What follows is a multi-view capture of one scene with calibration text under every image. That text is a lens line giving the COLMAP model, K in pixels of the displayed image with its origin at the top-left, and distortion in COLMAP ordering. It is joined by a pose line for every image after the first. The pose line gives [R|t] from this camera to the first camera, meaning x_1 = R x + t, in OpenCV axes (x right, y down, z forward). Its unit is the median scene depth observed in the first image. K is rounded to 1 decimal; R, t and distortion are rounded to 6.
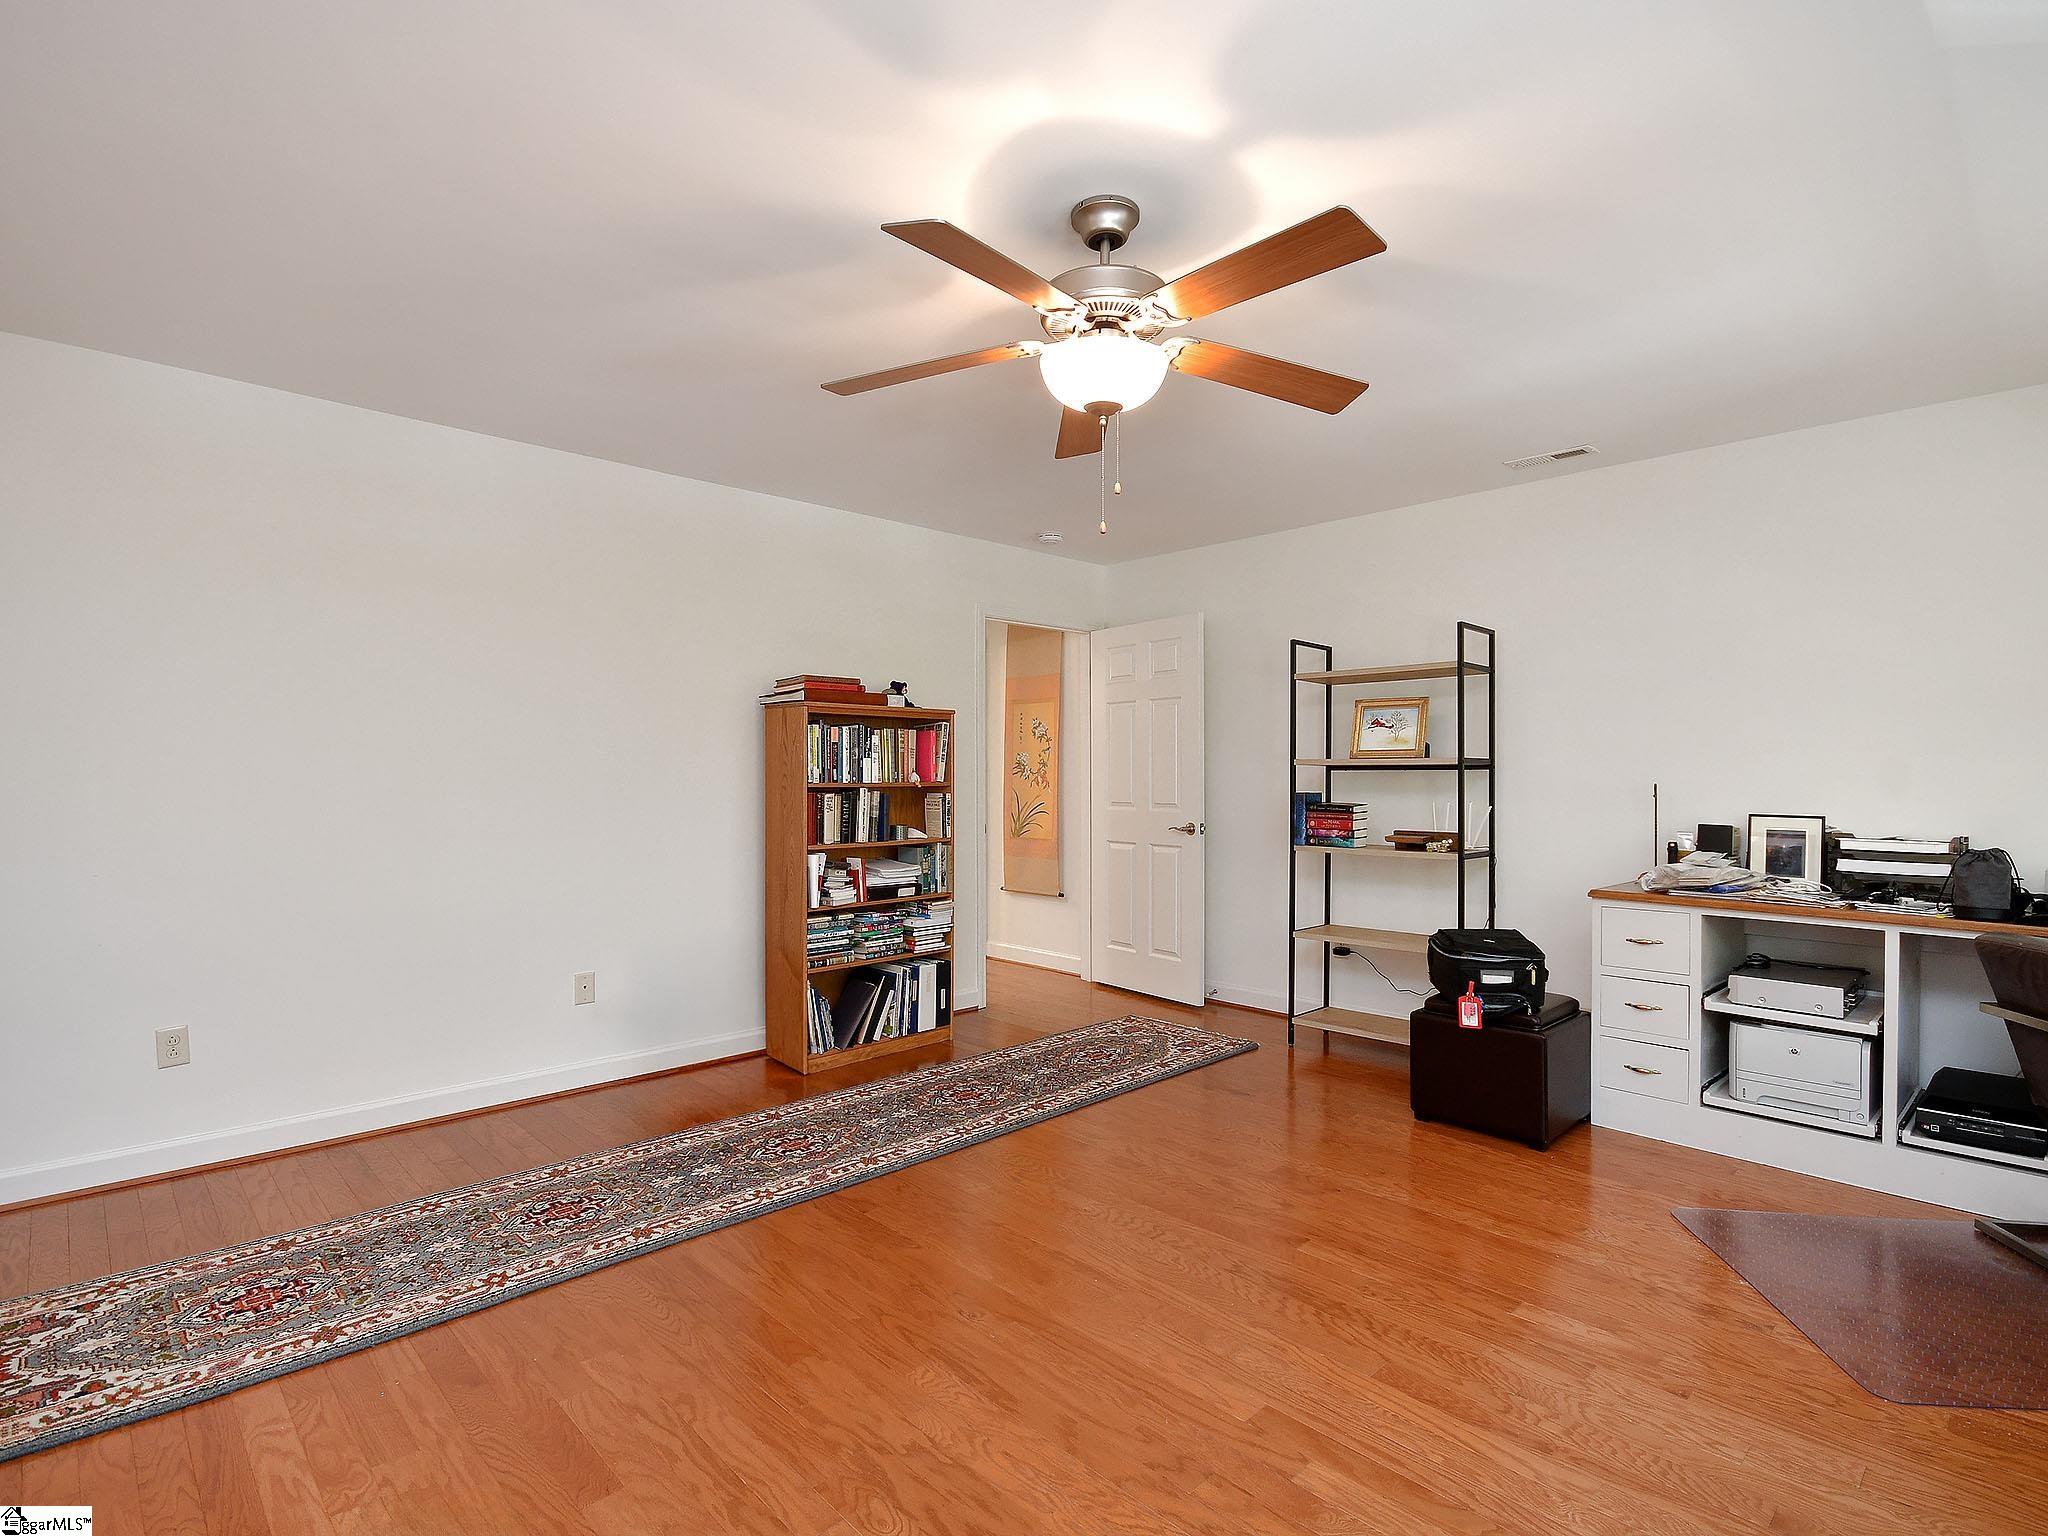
lens RADIAL K [[992.7, 0, 993.3], [0, 992.7, 753.5], [0, 0, 1]] dist [-0.002284, -0.001264]
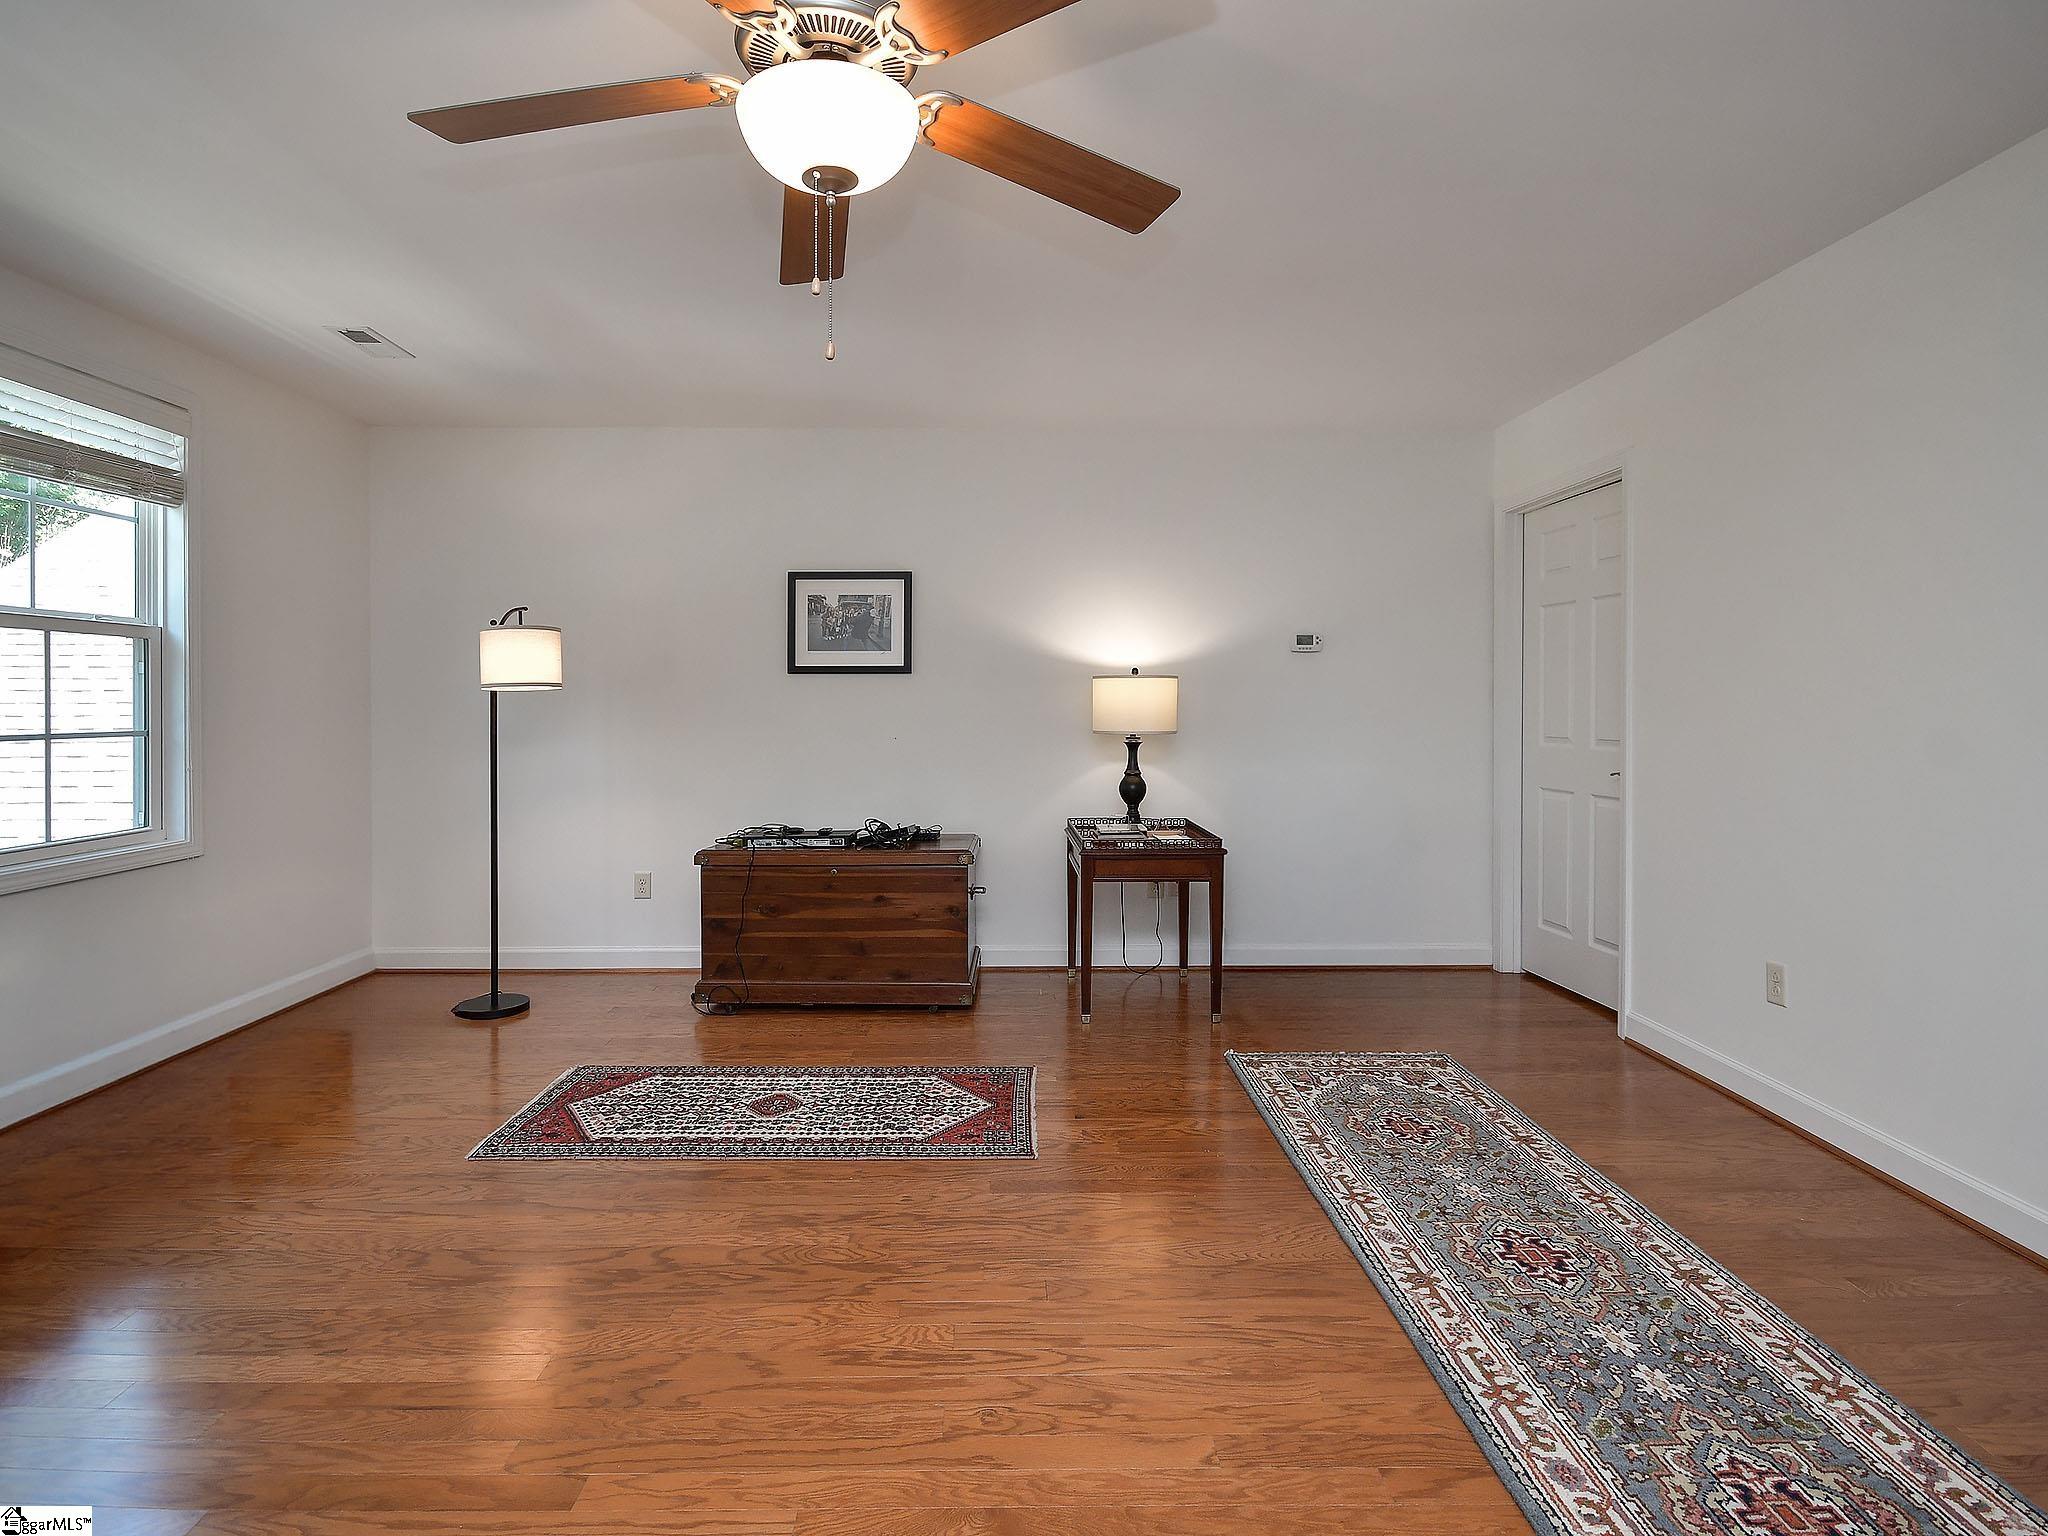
lens RADIAL K [[992.7, 0, 993.3], [0, 992.7, 753.5], [0, 0, 1]] dist [-0.002284, -0.001264]
pose [[-0.653971, 0.038390, -0.755545, 0.586172], [0.017728, 0.999215, 0.035427, 0.043346], [0.756312, 0.009774, -0.654138, 1.650893]]
